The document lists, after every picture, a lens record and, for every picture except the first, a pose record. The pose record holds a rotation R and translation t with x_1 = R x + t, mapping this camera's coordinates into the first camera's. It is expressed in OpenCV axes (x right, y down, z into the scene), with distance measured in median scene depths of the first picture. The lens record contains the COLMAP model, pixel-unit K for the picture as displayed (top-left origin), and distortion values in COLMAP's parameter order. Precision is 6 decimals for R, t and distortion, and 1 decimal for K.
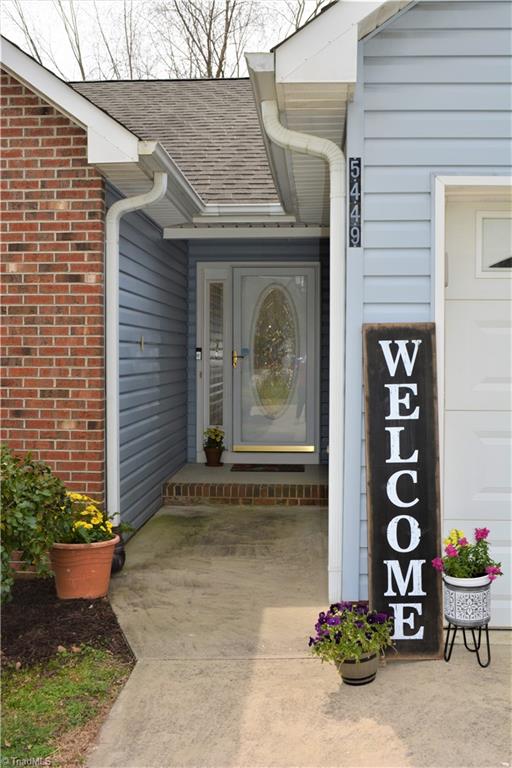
lens RADIAL K [[765.4, 0, 256.5], [0, 765.4, 382.9], [0, 0, 1]] dist [-0.060927, 0.000000]
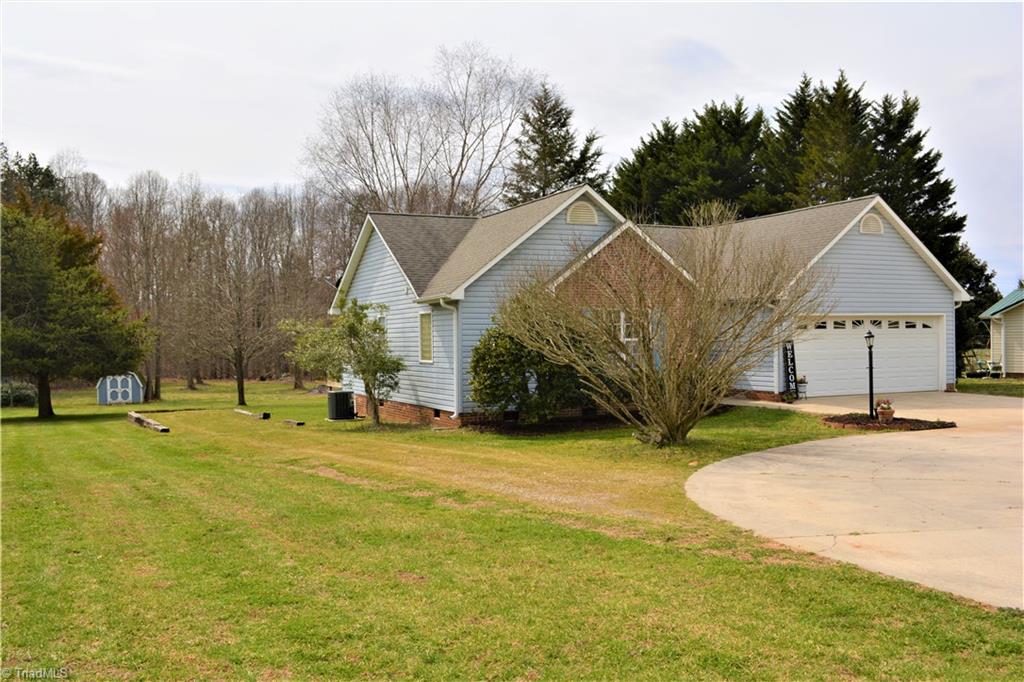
lens RADIAL K [[852.0, 0, 513.7], [0, 852.0, 336.0], [0, 0, 1]] dist [-0.002768, 0.001083]
pose [[0.877875, -0.015082, 0.478652, -4.488583], [0.037987, 0.998548, -0.038206, 0.052776], [-0.477380, 0.051723, 0.877173, -3.448177]]
